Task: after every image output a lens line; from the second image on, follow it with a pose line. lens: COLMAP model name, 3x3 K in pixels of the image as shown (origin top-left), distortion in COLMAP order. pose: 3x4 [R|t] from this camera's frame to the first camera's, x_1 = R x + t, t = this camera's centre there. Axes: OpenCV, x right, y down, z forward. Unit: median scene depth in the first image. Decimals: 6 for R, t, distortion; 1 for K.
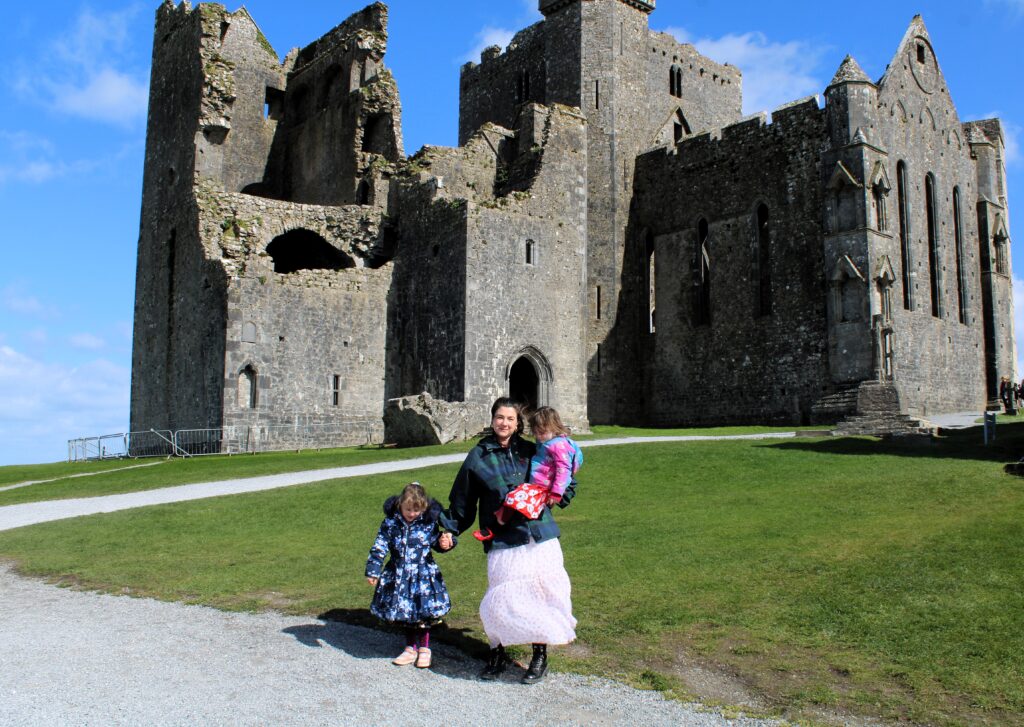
lens RADIAL K [[971.4, 0, 532.4], [0, 971.4, 367.8], [0, 0, 1]] dist [-0.180659, 0.181387]
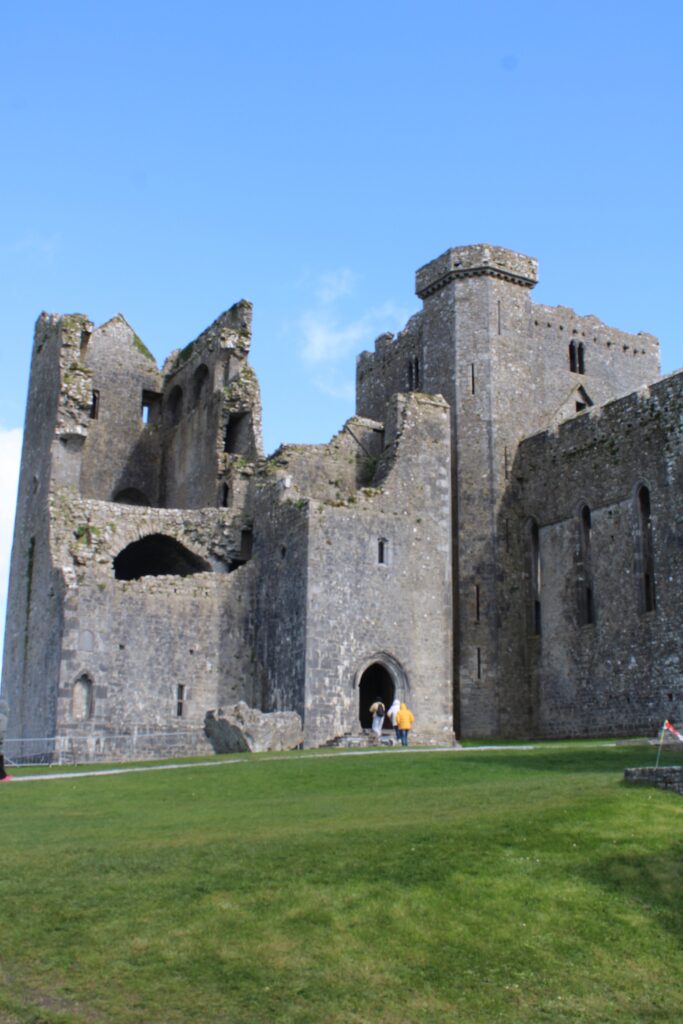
lens RADIAL K [[1082.1, 0, 319.0], [0, 1082.1, 510.0], [0, 0, 1]] dist [-0.135592, 0.007545]
pose [[0.977359, -0.042313, -0.207315, 0.147579], [0.009792, 0.987796, -0.155446, 0.003361], [0.211362, 0.149896, 0.965845, -0.030635]]
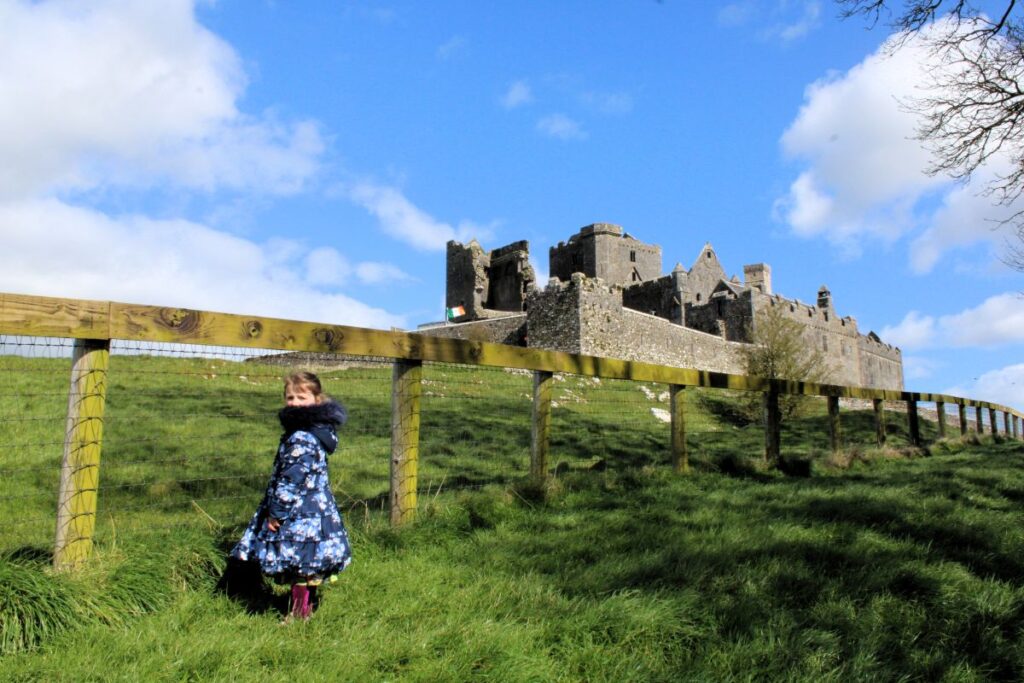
lens RADIAL K [[881.6, 0, 512.0], [0, 881.6, 341.5], [0, 0, 1]] dist [-0.163922, 0.162368]
pose [[0.997335, -0.024436, -0.068745, -0.028104], [0.020207, 0.997899, -0.061550, 0.100150], [0.070105, 0.059997, 0.995734, -1.828507]]
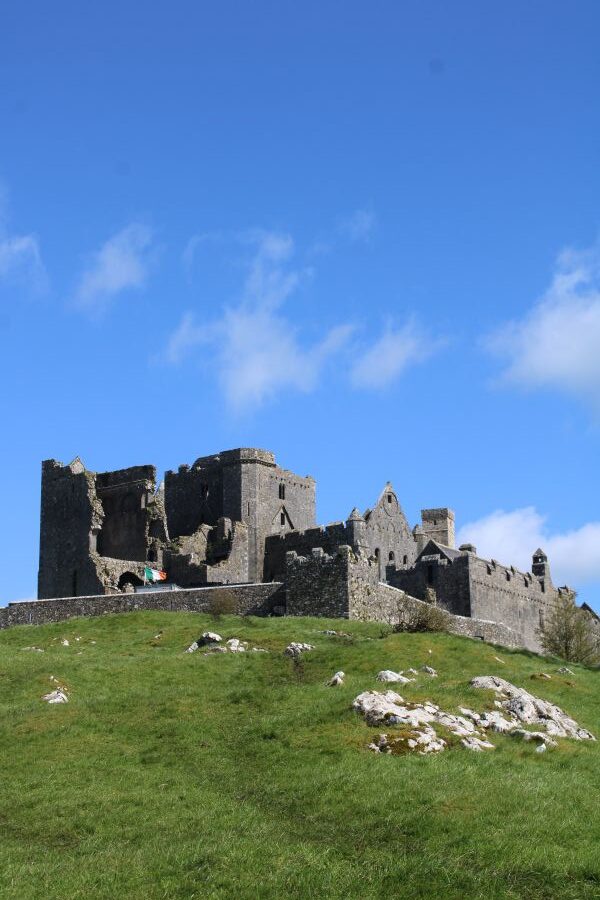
lens RADIAL K [[1648.0, 0, 300.0], [0, 1648.0, 450.0], [0, 0, 1]] dist [-0.165929, -0.009366]
pose [[0.981249, 0.028340, 0.190652, -0.601072], [-0.000922, 0.989810, -0.142390, 0.131480], [-0.192745, 0.139544, 0.971276, -3.011292]]
